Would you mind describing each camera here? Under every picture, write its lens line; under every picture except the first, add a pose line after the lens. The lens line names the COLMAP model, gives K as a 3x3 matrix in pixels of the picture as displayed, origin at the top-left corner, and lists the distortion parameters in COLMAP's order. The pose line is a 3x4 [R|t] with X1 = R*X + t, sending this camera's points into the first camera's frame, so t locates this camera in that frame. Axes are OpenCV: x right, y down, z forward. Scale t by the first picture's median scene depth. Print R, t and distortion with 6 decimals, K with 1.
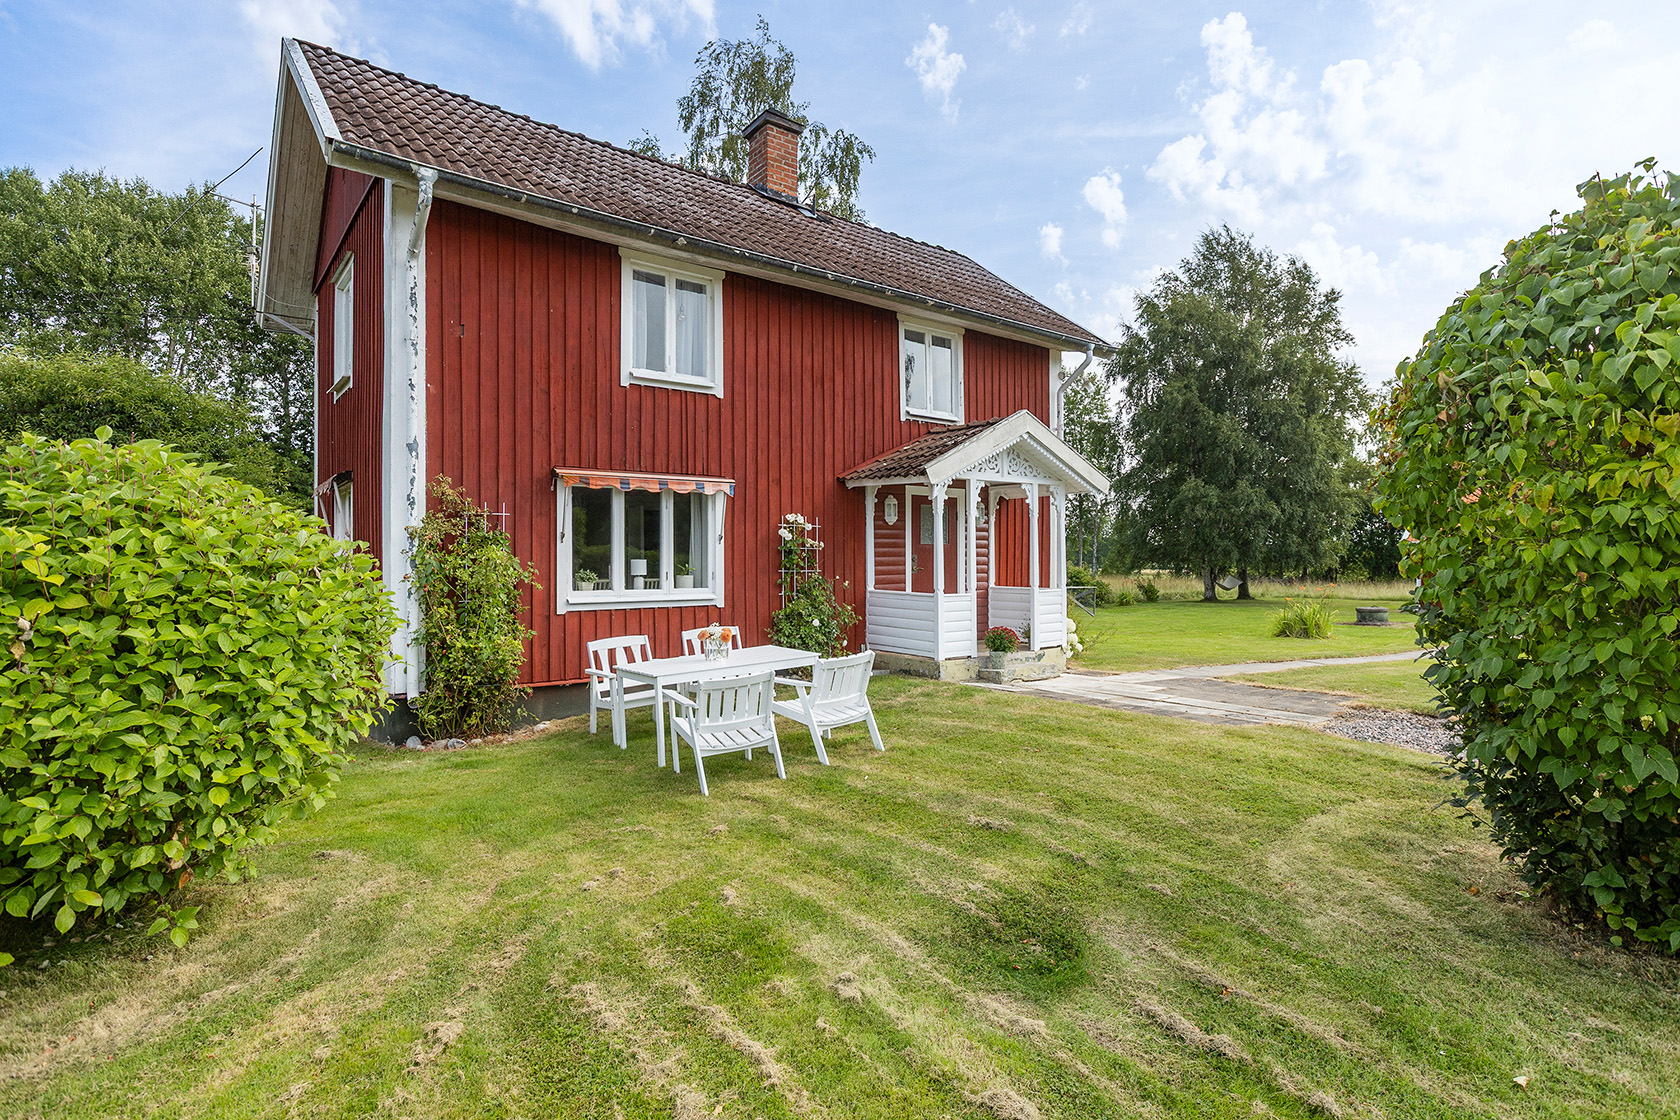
lens RADIAL K [[911.9, 0, 841.1], [0, 911.9, 574.0], [0, 0, 1]] dist [-0.000201, 0.000176]
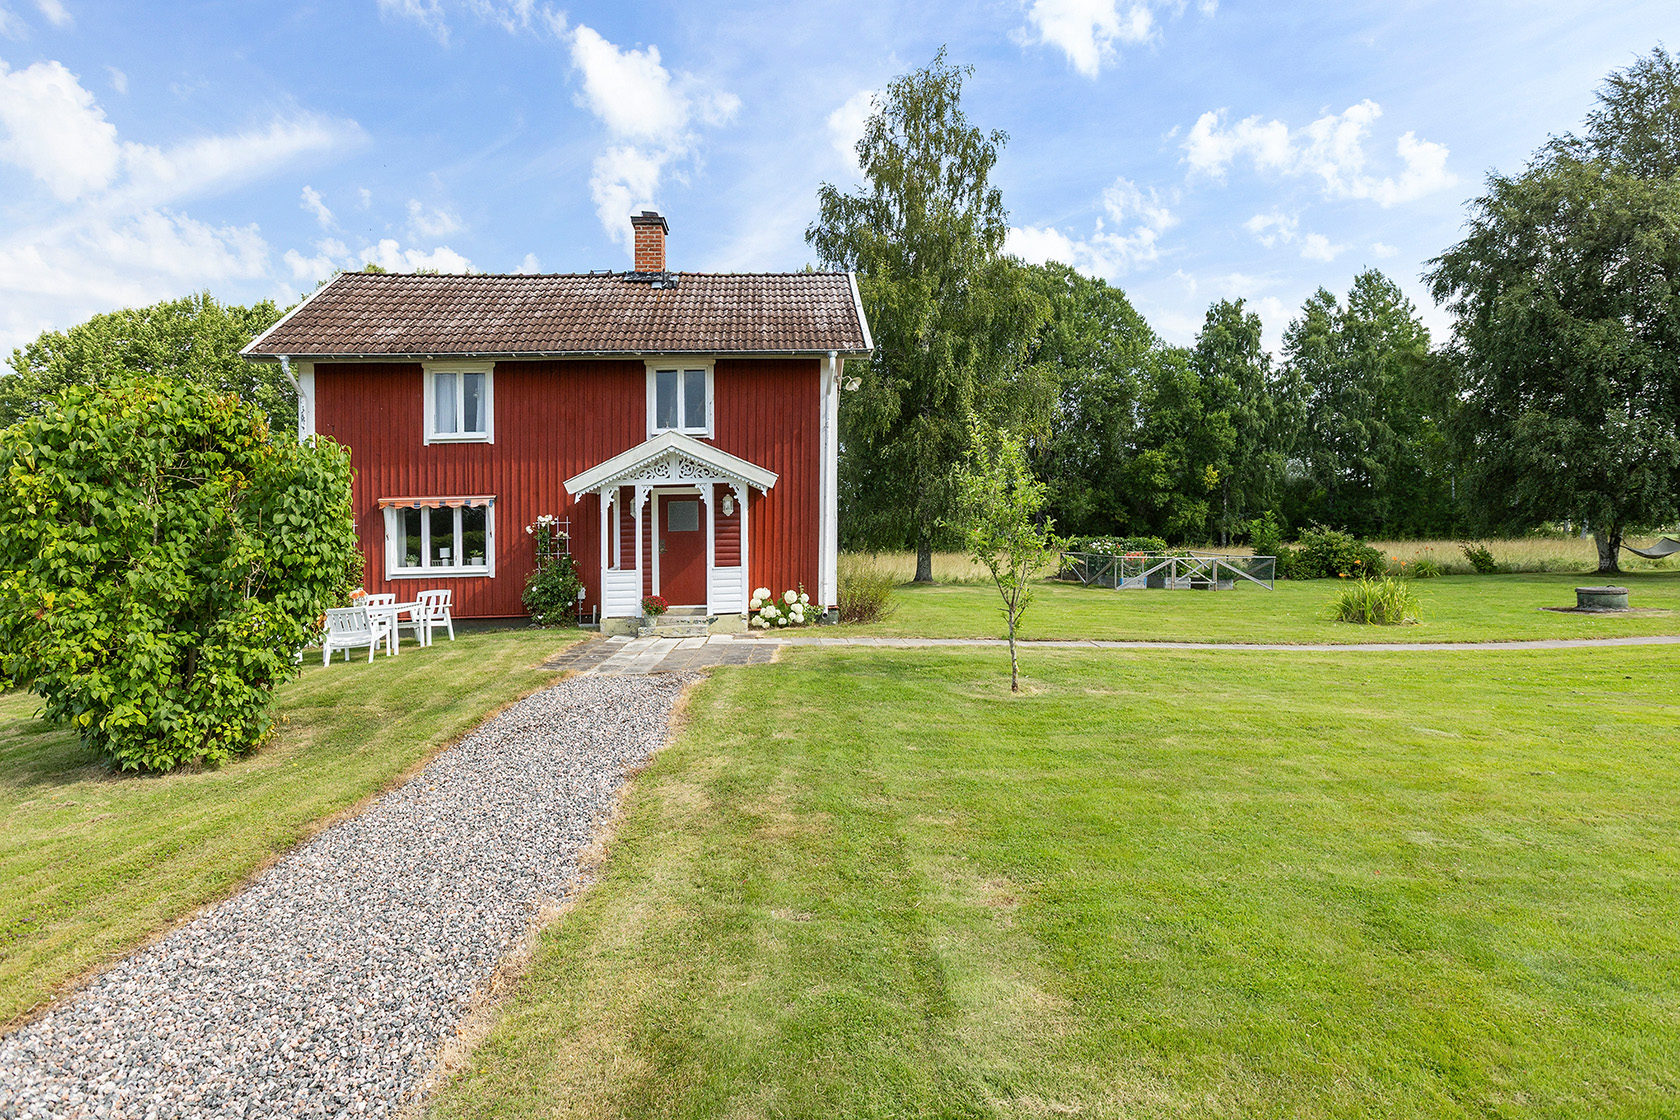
lens RADIAL K [[836.3, 0, 840.0], [0, 836.3, 541.6], [0, 0, 1]] dist [0.003252, -0.000102]
pose [[0.759841, -0.010691, -0.650021, 1.202924], [0.014577, 0.999894, 0.000595, -0.016551], [0.649945, -0.009928, 0.759916, 0.282353]]
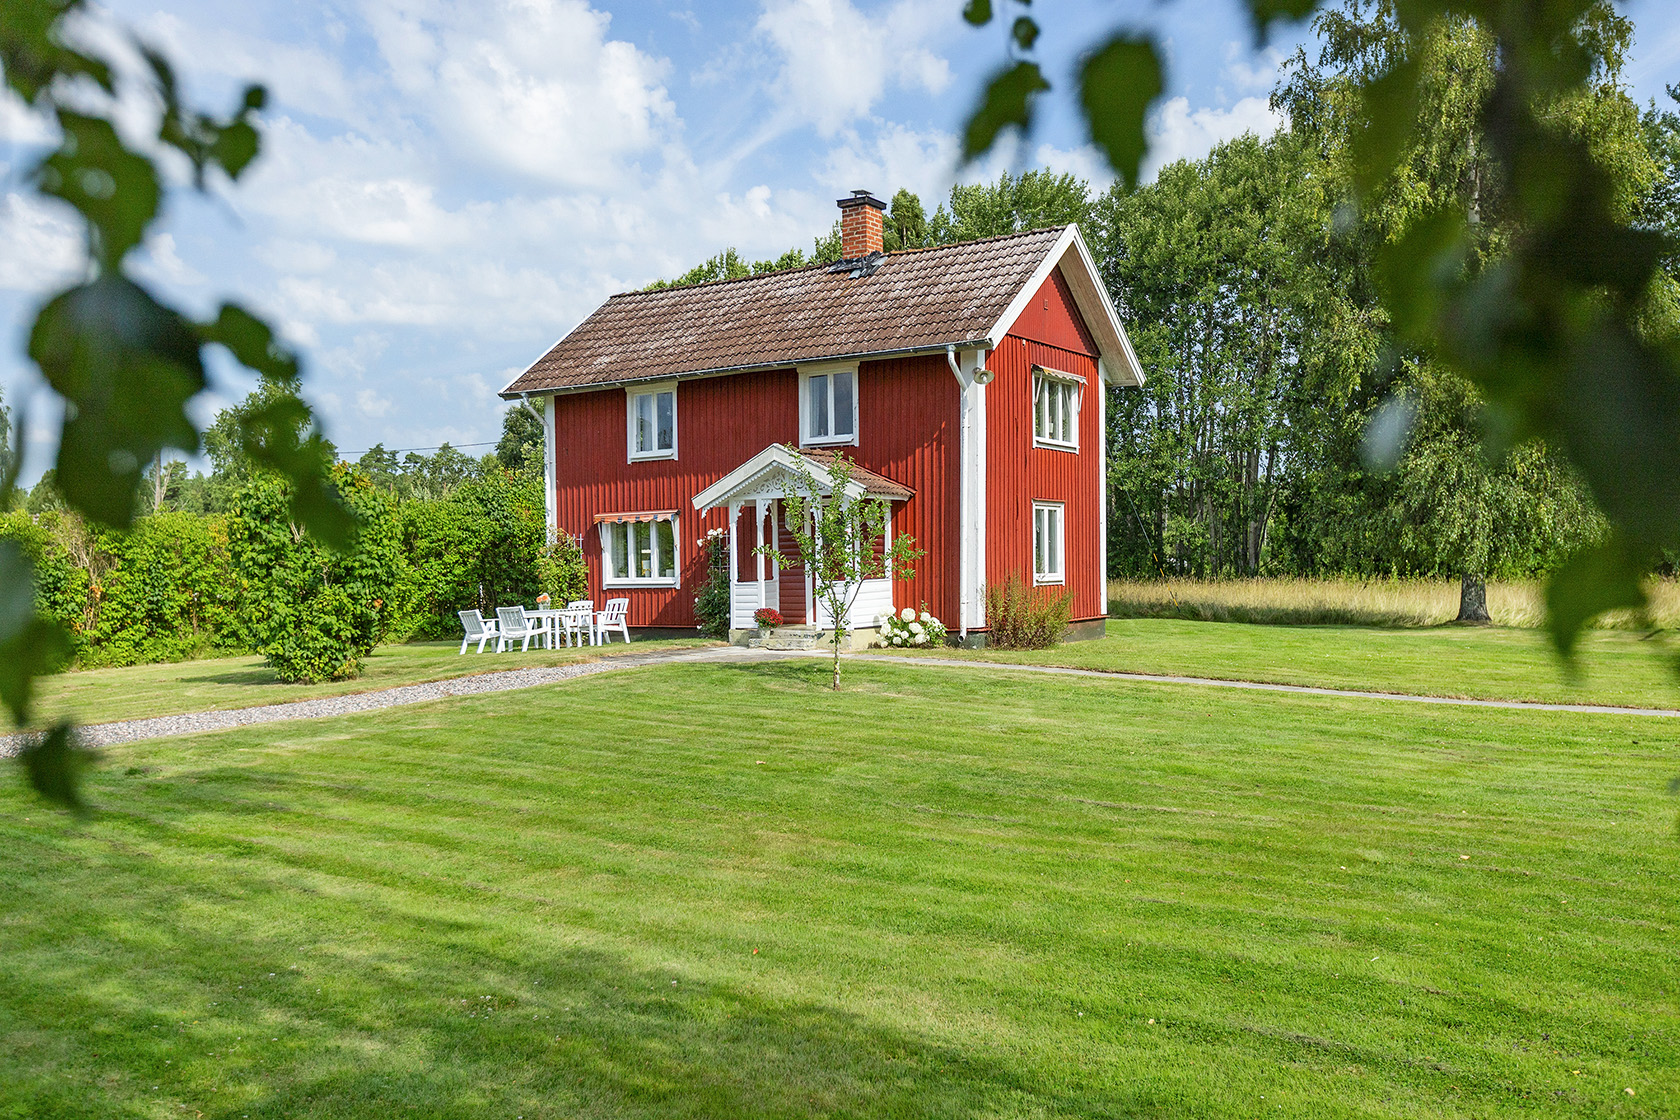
lens RADIAL K [[1426.8, 0, 840.1], [0, 1426.8, 564.7], [0, 0, 1]] dist [-0.002782, -0.000393]
pose [[0.230120, -0.002894, -0.973158, 2.346494], [0.008033, 0.999967, -0.001075, -0.001035], [0.973129, -0.007570, 0.230135, 0.676102]]
